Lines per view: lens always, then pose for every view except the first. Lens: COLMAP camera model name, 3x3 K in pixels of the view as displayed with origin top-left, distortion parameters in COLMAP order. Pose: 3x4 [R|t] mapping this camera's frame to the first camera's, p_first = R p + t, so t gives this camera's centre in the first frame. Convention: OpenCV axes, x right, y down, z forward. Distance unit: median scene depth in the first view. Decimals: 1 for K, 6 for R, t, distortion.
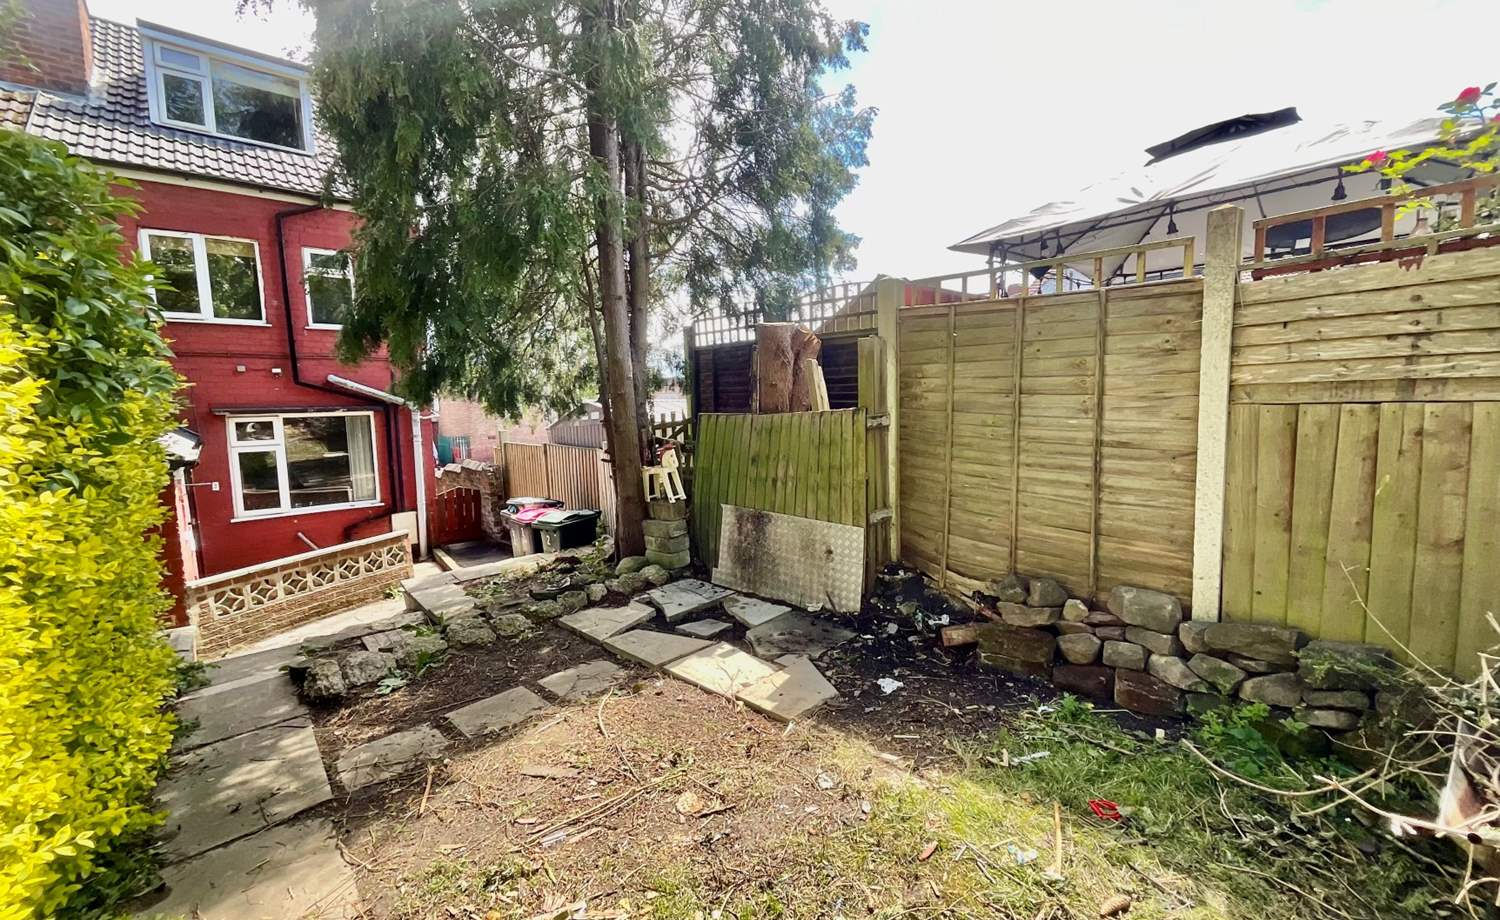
lens RADIAL K [[598.1, 0, 750.0], [0, 598.1, 460.0], [0, 0, 1]] dist [0.002639, 0.000317]
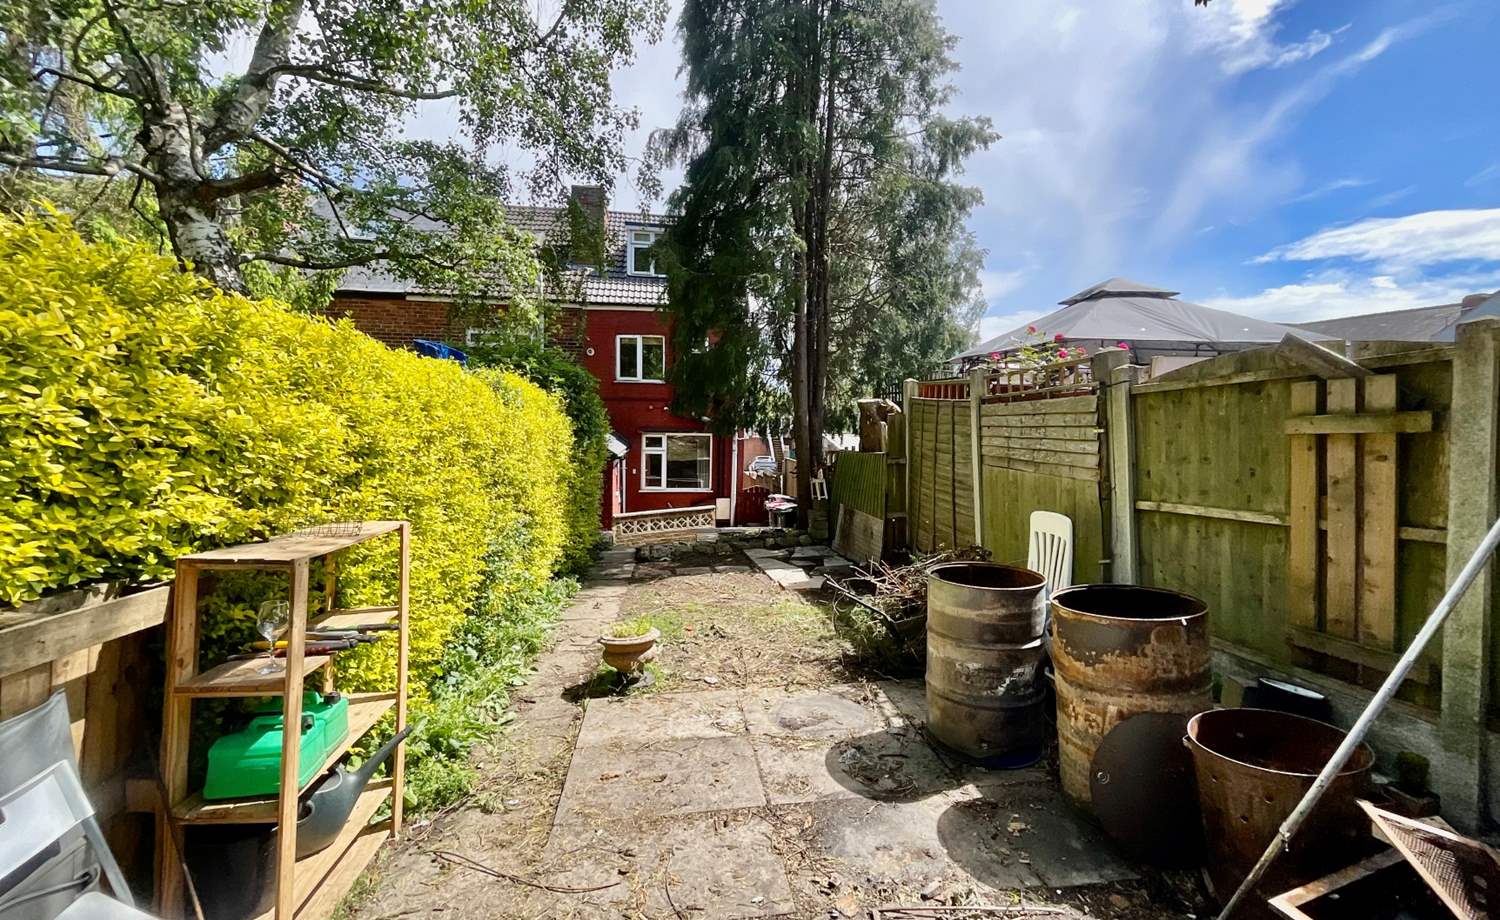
lens RADIAL K [[624.9, 0, 750.0], [0, 624.9, 460.0], [0, 0, 1]] dist [-0.000740, 0.000098]
pose [[0.831201, 0.066973, -0.551923, 0.437852], [-0.084048, 0.996446, -0.005663, -0.010154], [0.549582, 0.051095, 0.833876, -0.385141]]
